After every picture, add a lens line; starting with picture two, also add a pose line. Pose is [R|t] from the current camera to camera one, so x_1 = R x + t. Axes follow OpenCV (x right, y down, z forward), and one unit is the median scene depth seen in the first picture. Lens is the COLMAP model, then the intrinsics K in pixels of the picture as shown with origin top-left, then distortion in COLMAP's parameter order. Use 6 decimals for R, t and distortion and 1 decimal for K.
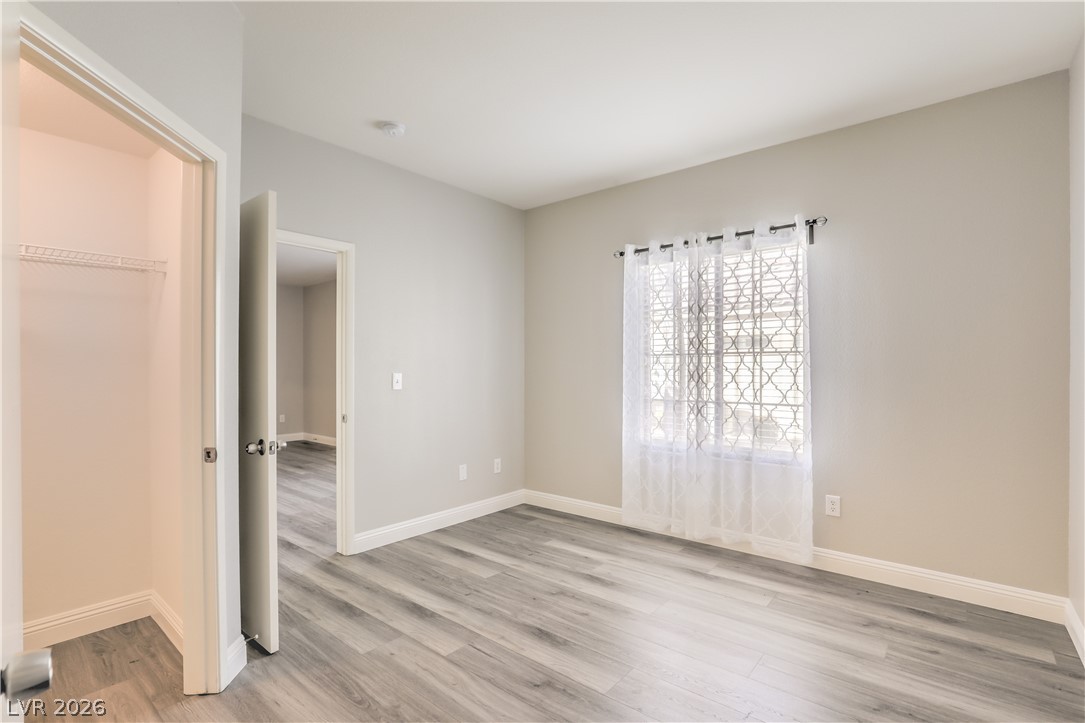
lens RADIAL K [[503.0, 0, 544.9], [0, 503.0, 357.1], [0, 0, 1]] dist [-0.020311, 0.000374]
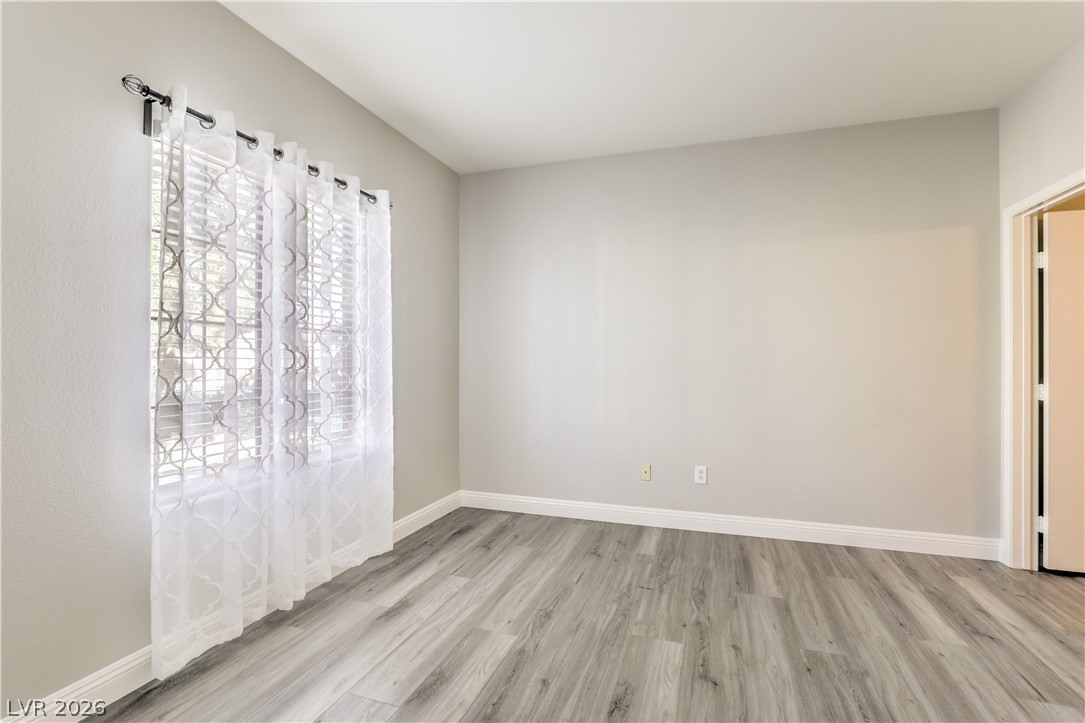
lens RADIAL K [[503.0, 0, 544.9], [0, 503.0, 357.1], [0, 0, 1]] dist [-0.020311, 0.000374]
pose [[-0.356802, 0.004870, 0.934167, -0.600488], [-0.020915, 0.999694, -0.013200, 0.051637], [-0.933946, -0.024248, -0.356591, 1.272136]]
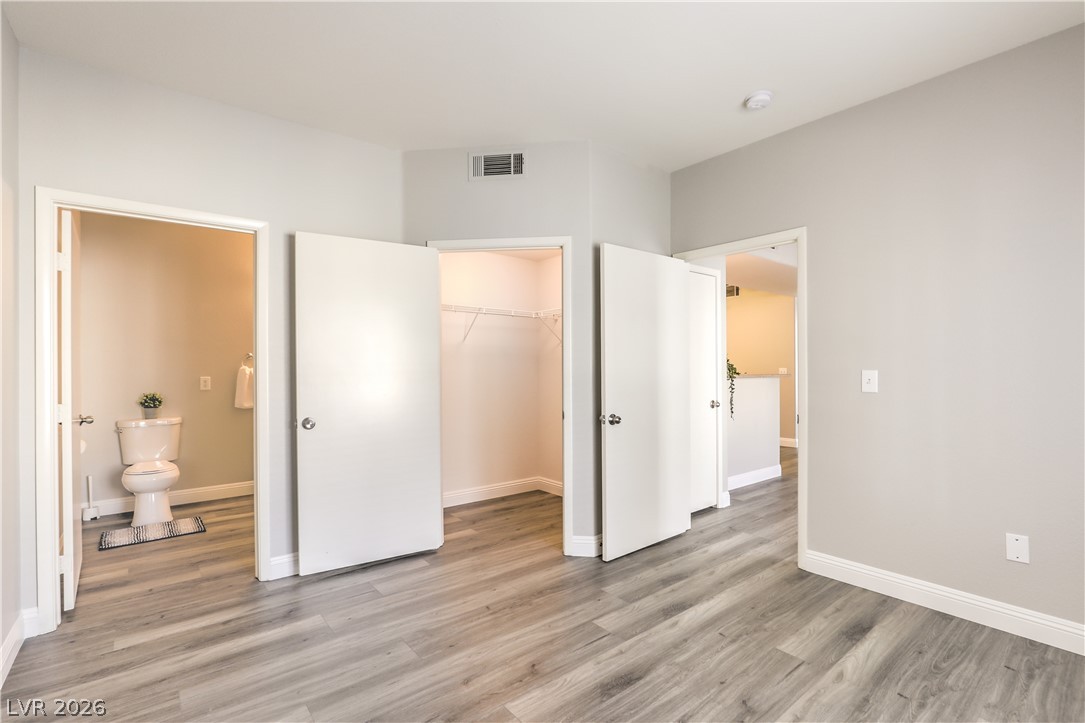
lens RADIAL K [[503.0, 0, 544.9], [0, 503.0, 357.1], [0, 0, 1]] dist [-0.020311, 0.000374]
pose [[-0.193074, -0.014455, -0.981078, 0.789497], [0.023375, 0.999540, -0.019327, 0.022823], [0.980906, -0.026664, -0.192647, 0.962029]]
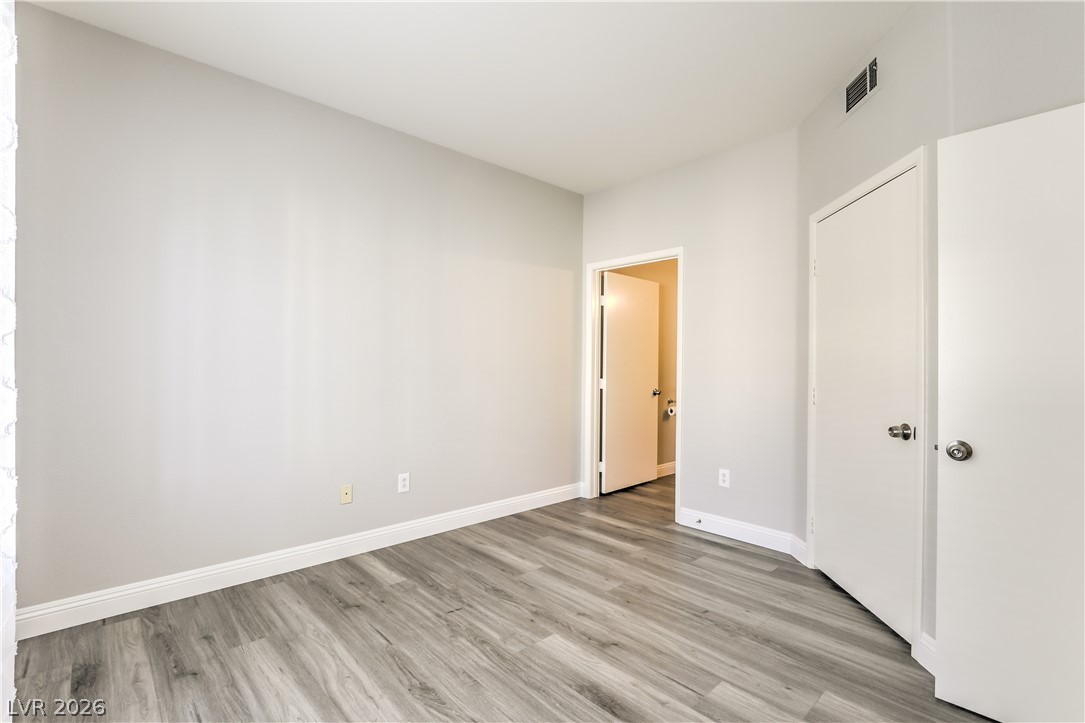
lens RADIAL K [[499.5, 0, 547.3], [0, 499.5, 355.4], [0, 0, 1]] dist [-0.024909, 0.005387]
pose [[-0.992422, -0.006562, 0.122705, 0.000974], [-0.010847, 0.999353, -0.034281, 0.054825], [-0.122401, -0.035353, -0.991851, 1.629649]]
